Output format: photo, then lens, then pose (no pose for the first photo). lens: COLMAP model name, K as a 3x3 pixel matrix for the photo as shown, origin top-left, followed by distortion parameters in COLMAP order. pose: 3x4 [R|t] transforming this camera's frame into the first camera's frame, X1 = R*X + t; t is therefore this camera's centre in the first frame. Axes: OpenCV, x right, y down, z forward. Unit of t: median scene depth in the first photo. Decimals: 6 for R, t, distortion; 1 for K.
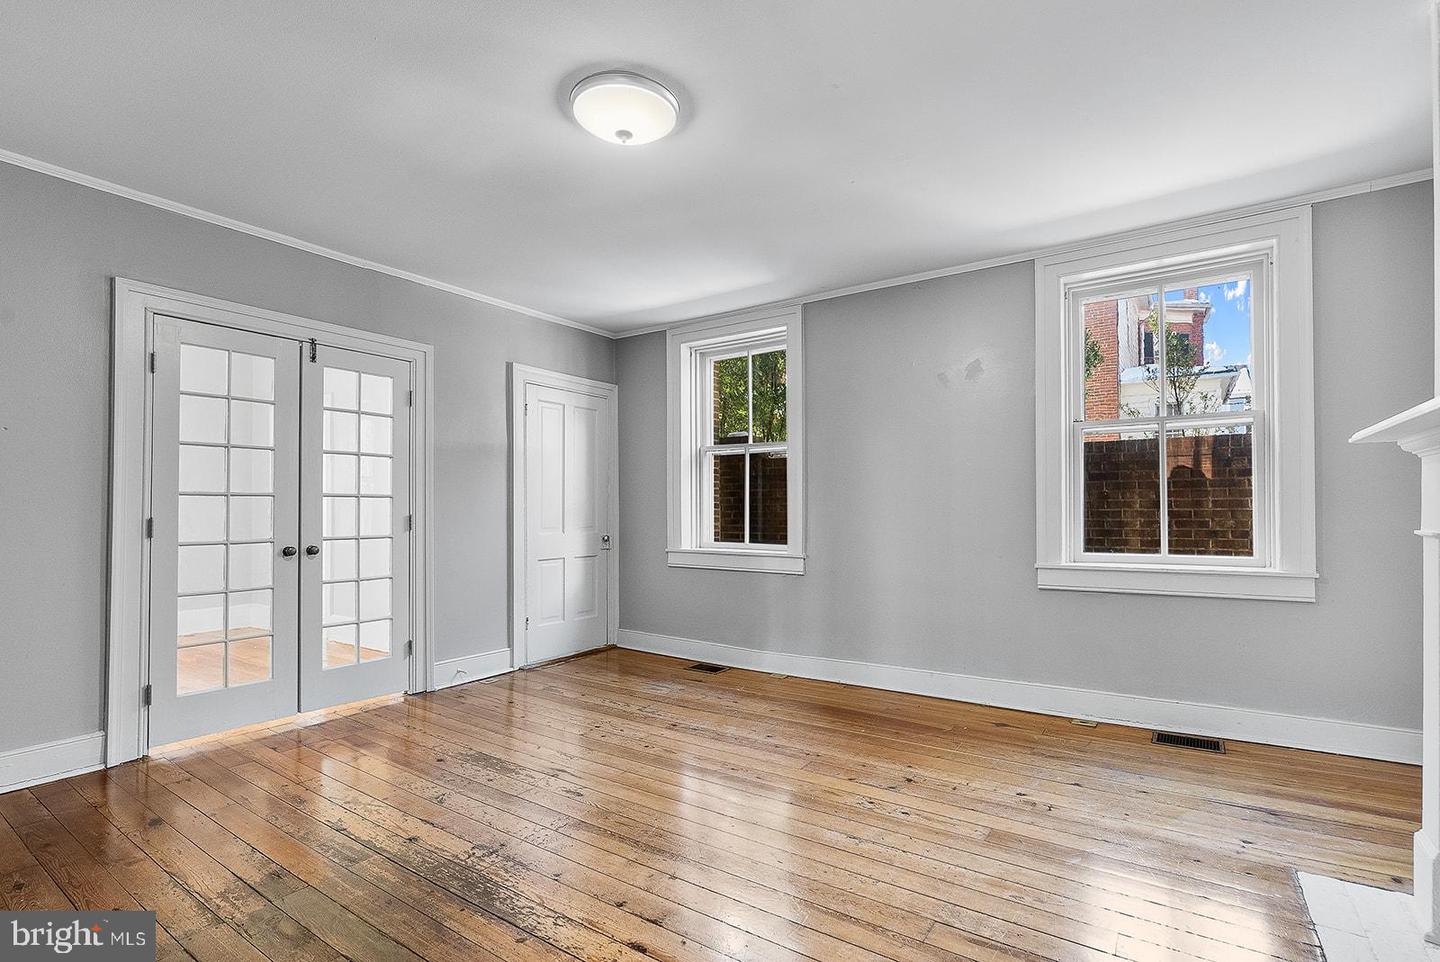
lens RADIAL K [[640.3, 0, 724.3], [0, 640.3, 486.0], [0, 0, 1]] dist [-0.015895, 0.007220]
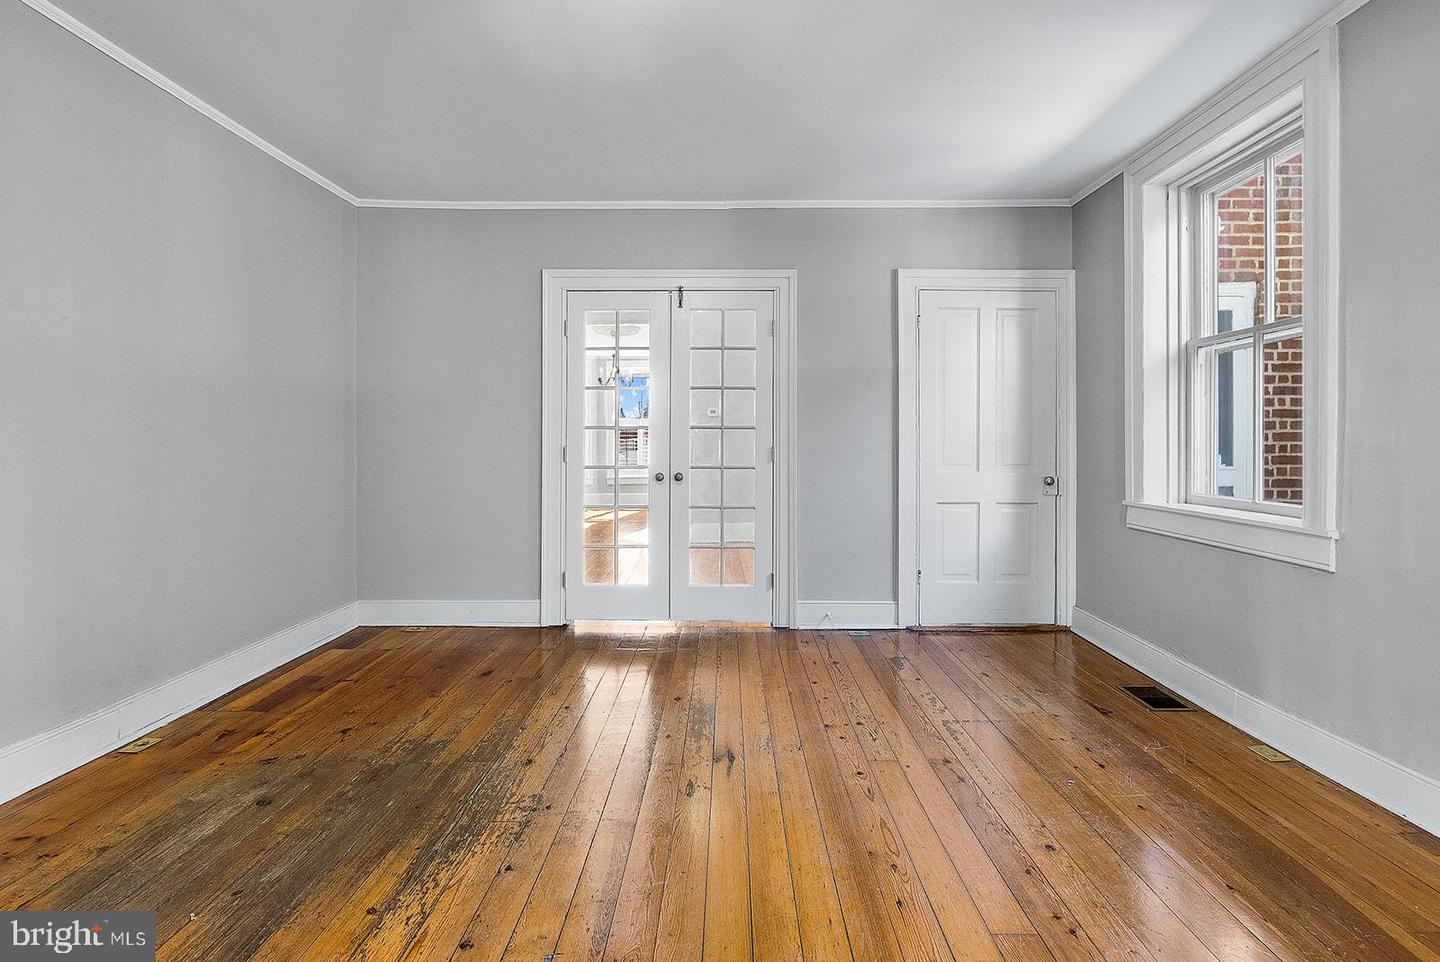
lens RADIAL K [[653.5, 0, 721.3], [0, 653.5, 437.7], [0, 0, 1]] dist [-0.002614, -0.000083]
pose [[0.578886, -0.004284, -0.815397, 0.272783], [0.026168, 0.999569, 0.013327, 0.015495], [0.814988, -0.029052, 0.578749, 0.332616]]
